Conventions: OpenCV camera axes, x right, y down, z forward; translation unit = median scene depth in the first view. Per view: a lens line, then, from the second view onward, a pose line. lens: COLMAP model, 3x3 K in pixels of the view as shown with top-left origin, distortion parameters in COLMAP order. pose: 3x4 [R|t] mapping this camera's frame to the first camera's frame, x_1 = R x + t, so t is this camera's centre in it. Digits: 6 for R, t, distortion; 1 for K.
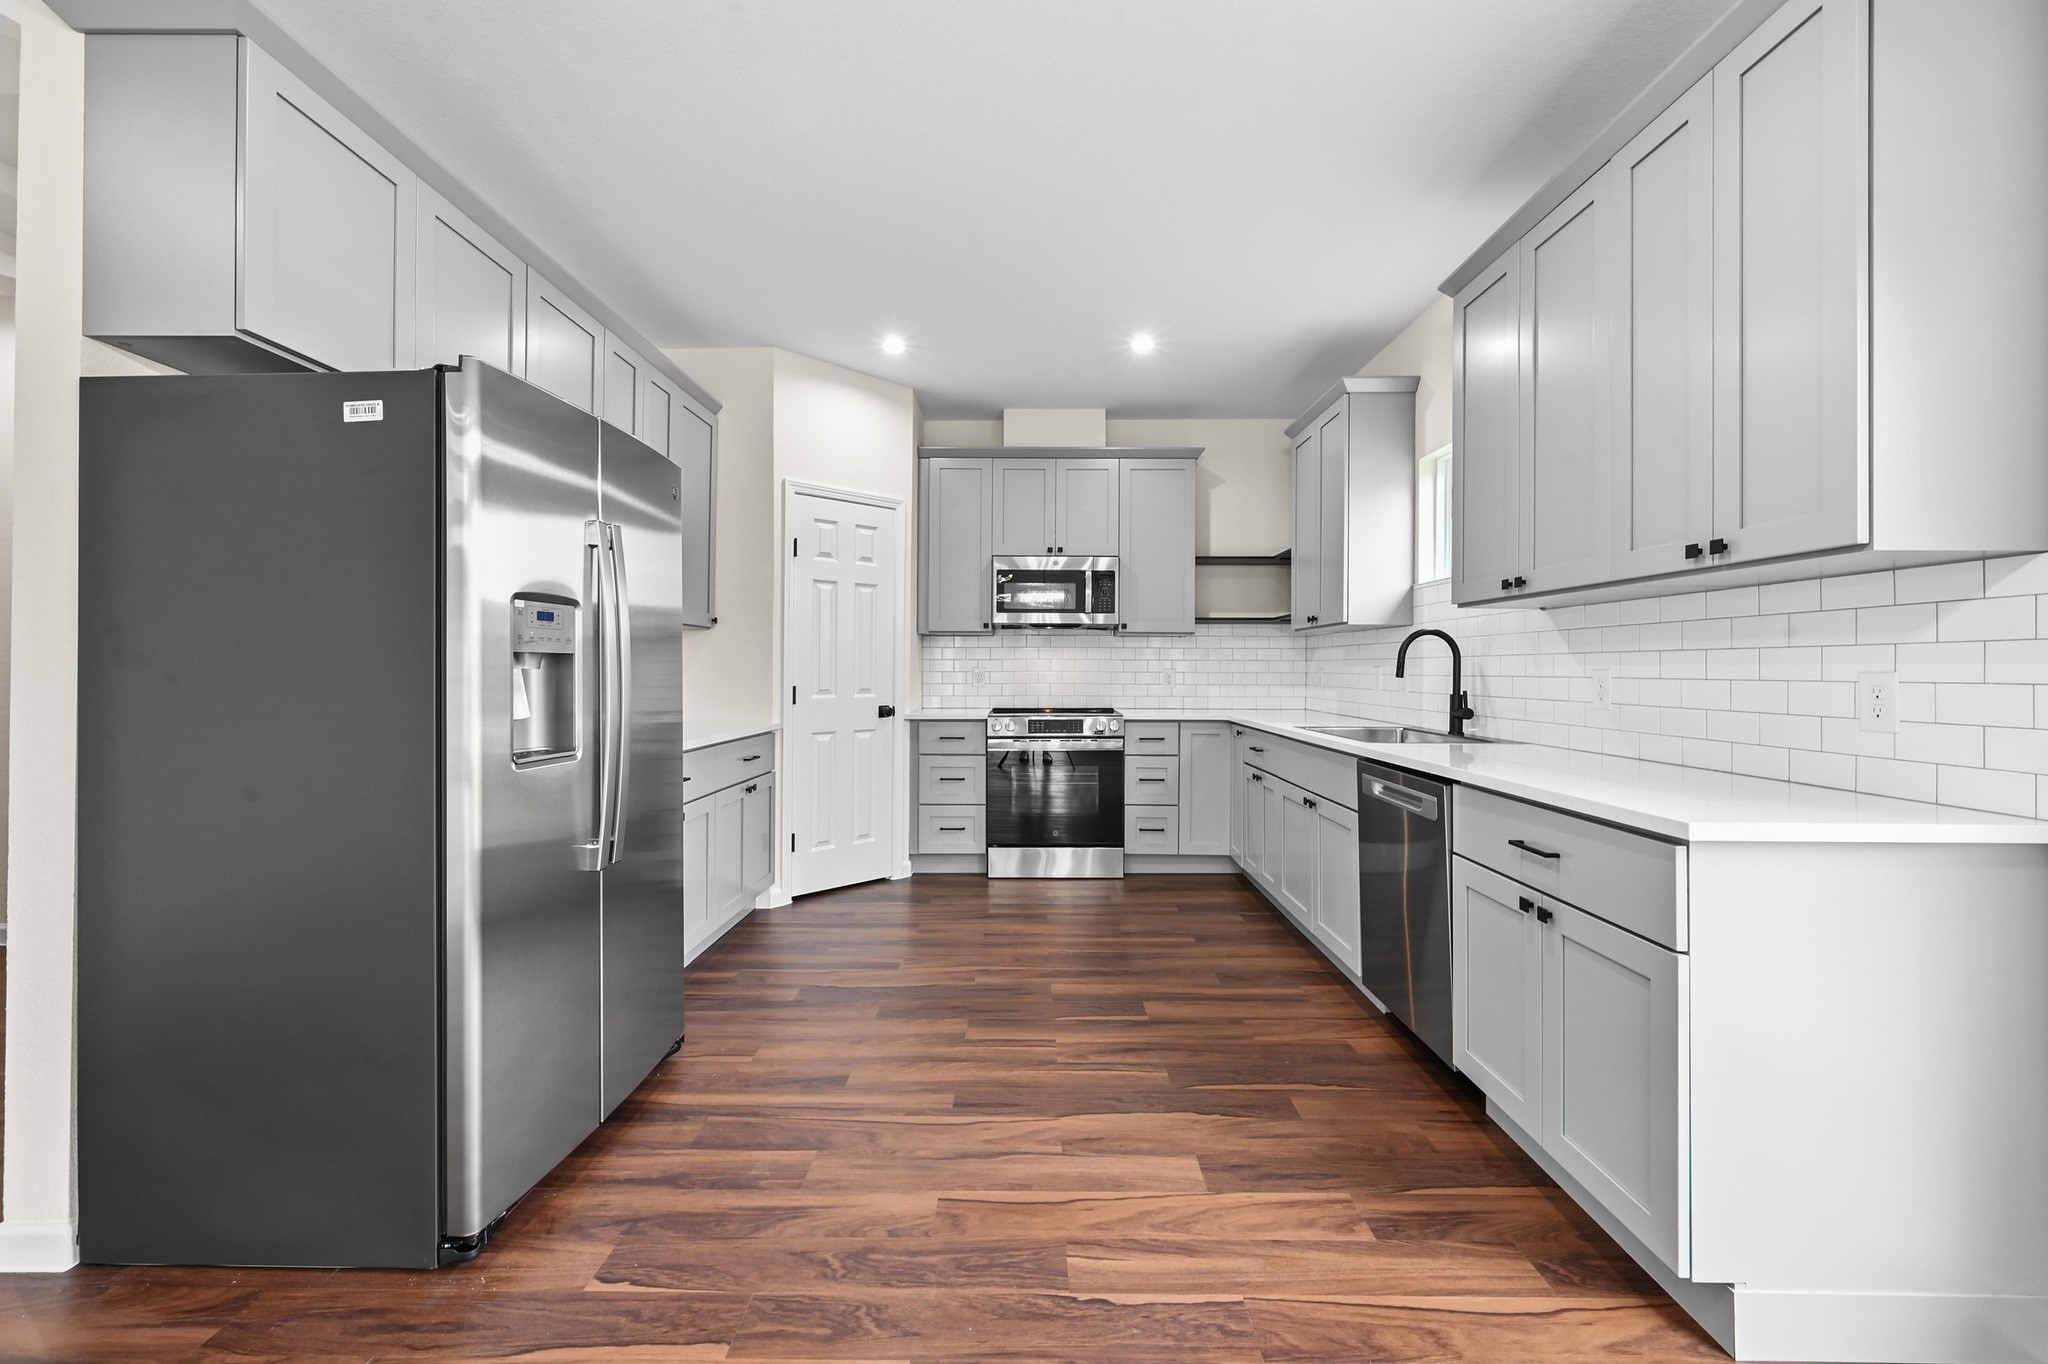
lens RADIAL K [[825.4, 0, 1024.2], [0, 825.4, 660.4], [0, 0, 1]] dist [0.003519, 0.000243]
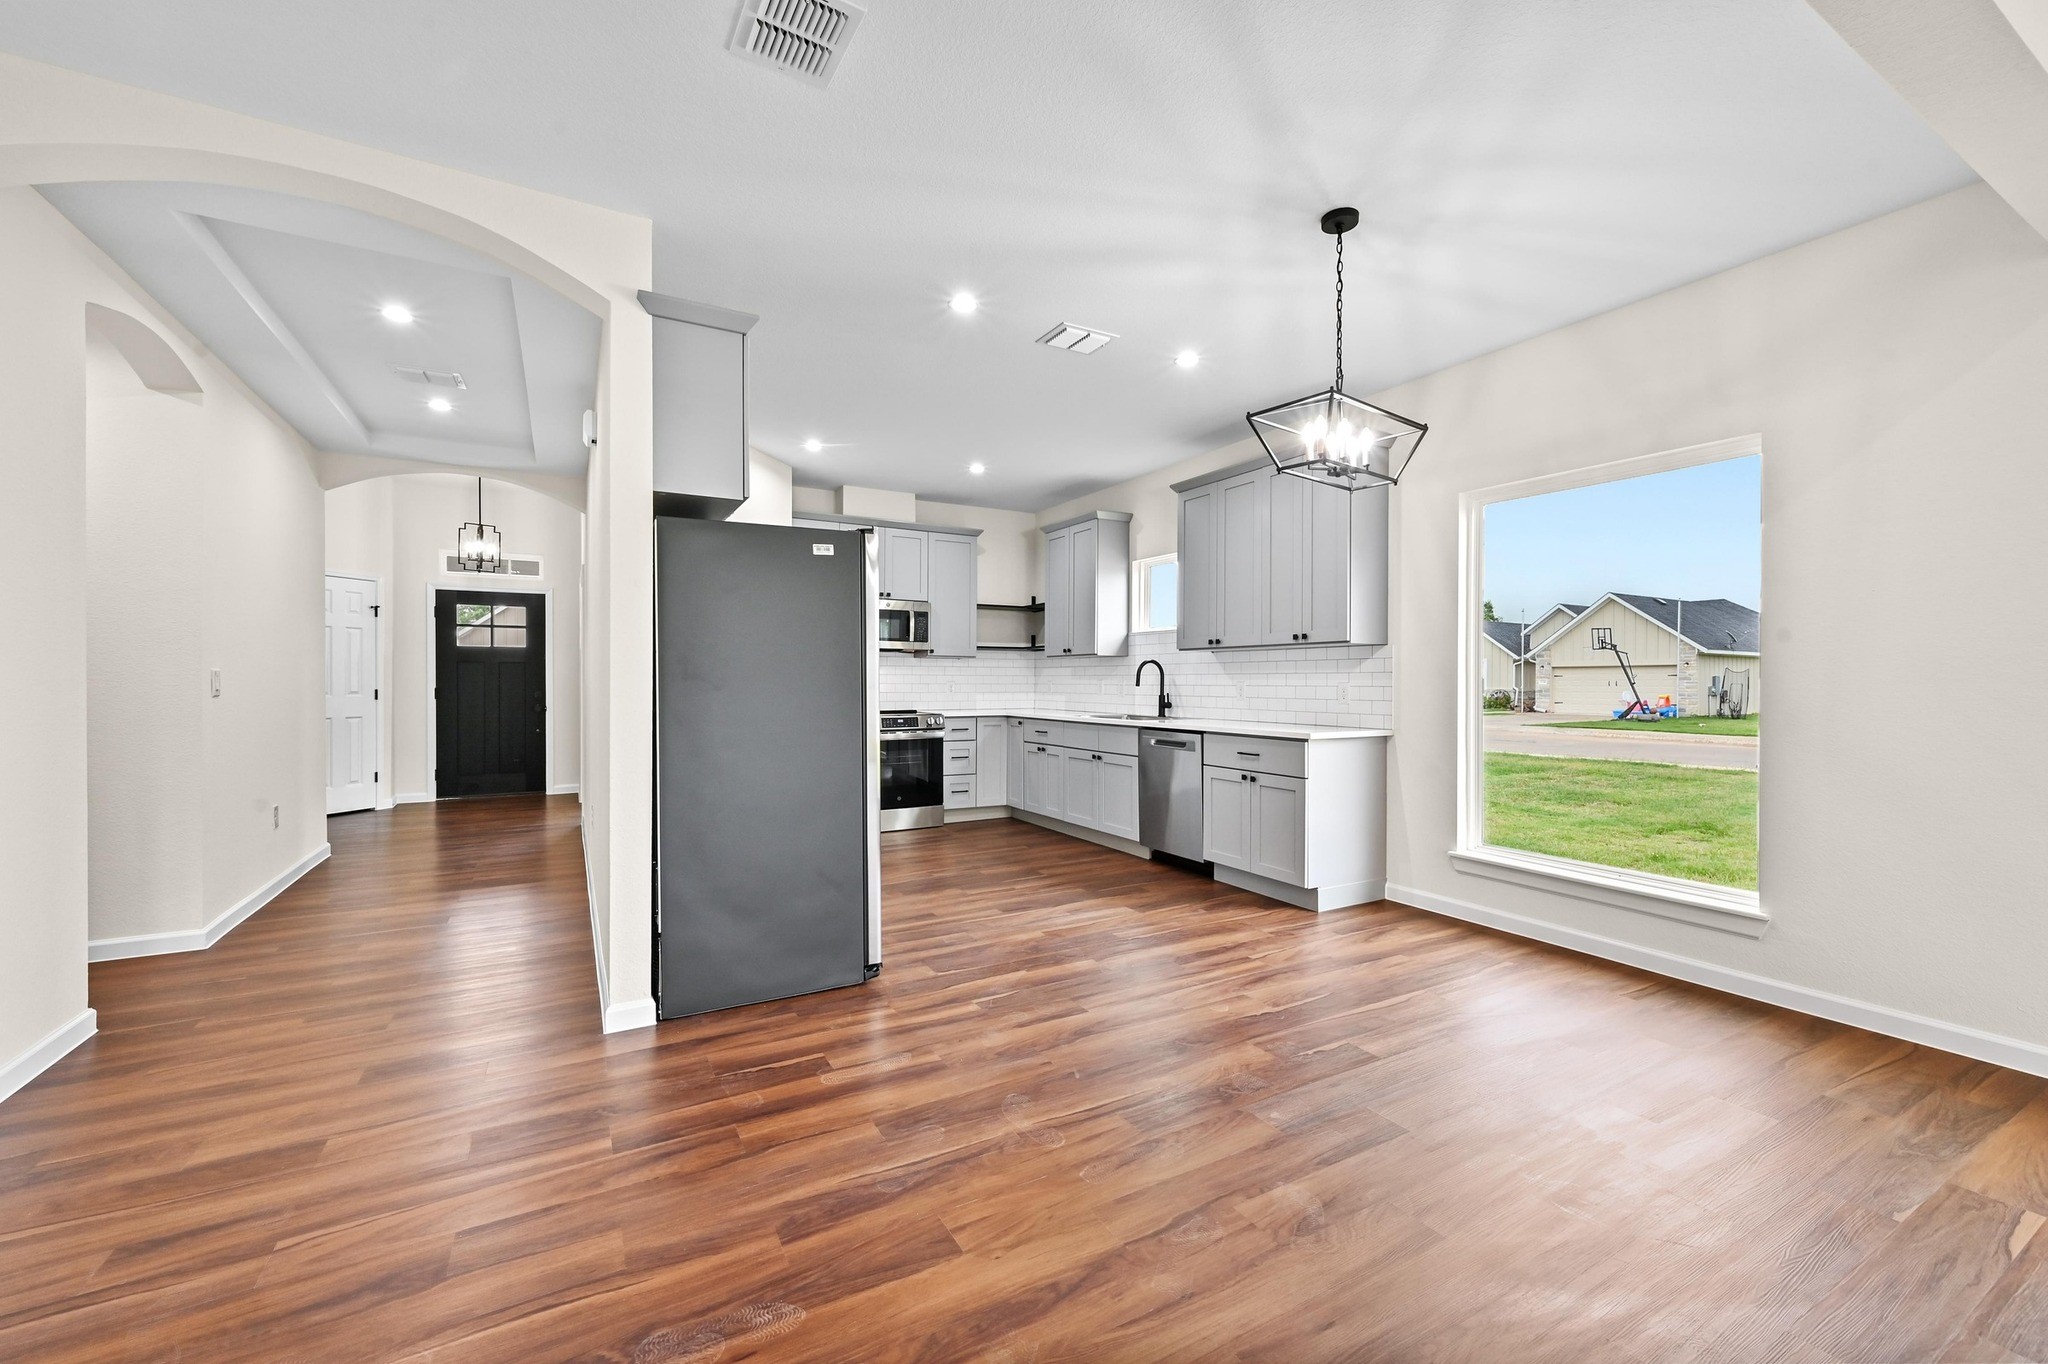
lens RADIAL K [[817.4, 0, 1026.9], [0, 817.4, 676.6], [0, 0, 1]] dist [-0.002345, -0.000156]
pose [[0.865132, 0.001531, 0.501541, -0.663898], [-0.004167, 0.999983, 0.004136, -0.006989], [-0.501526, -0.005668, 0.865124, -0.441459]]
